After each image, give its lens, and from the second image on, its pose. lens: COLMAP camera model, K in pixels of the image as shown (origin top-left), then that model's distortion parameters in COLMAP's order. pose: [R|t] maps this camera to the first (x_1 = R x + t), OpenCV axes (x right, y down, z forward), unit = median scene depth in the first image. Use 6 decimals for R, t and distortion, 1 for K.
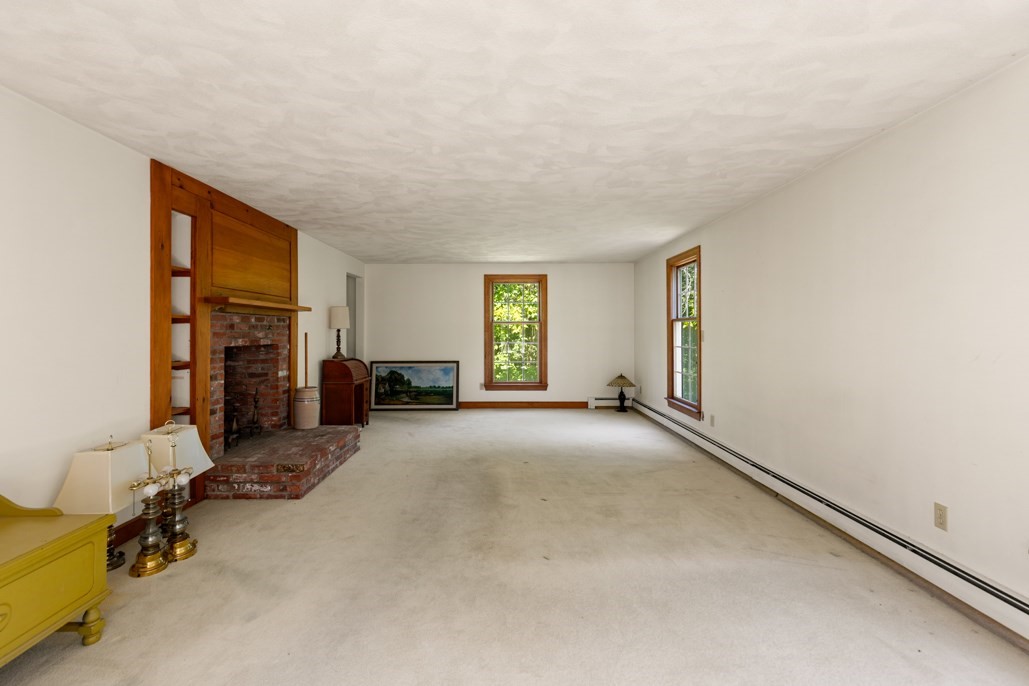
lens RADIAL K [[471.1, 0, 511.7], [0, 471.1, 331.0], [0, 0, 1]] dist [0.013369, -0.001844]
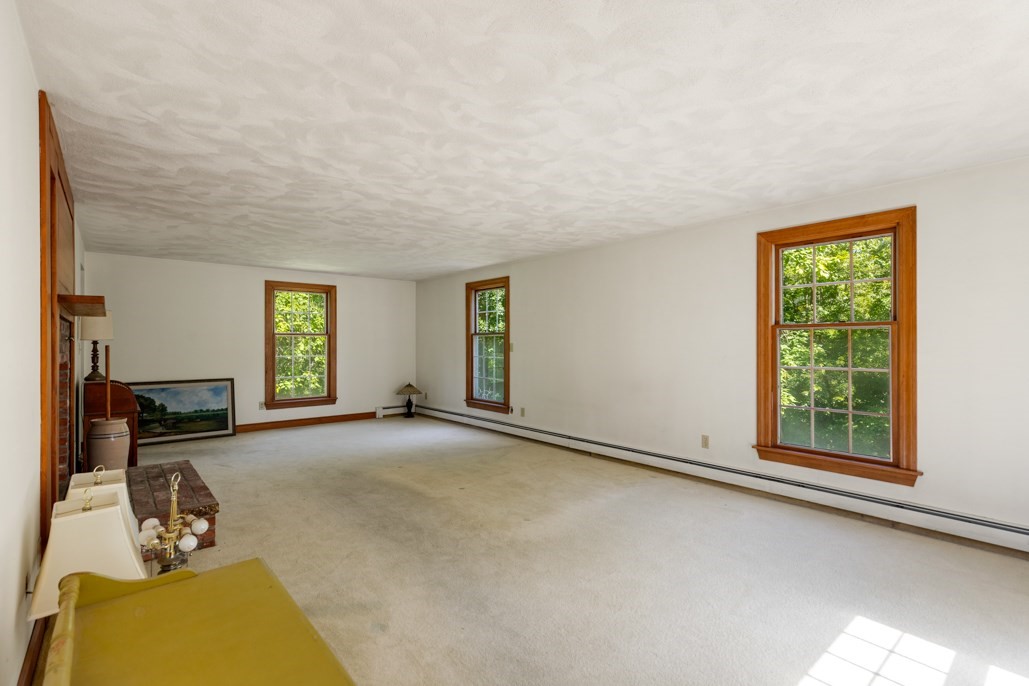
lens RADIAL K [[471.1, 0, 505.4], [0, 471.1, 345.6], [0, 0, 1]] dist [0.013369, -0.001844]
pose [[0.771599, -0.001921, 0.636107, -0.416846], [-0.000474, 0.999993, 0.003595, 0.000836], [-0.636109, -0.003076, 0.771593, 0.025720]]
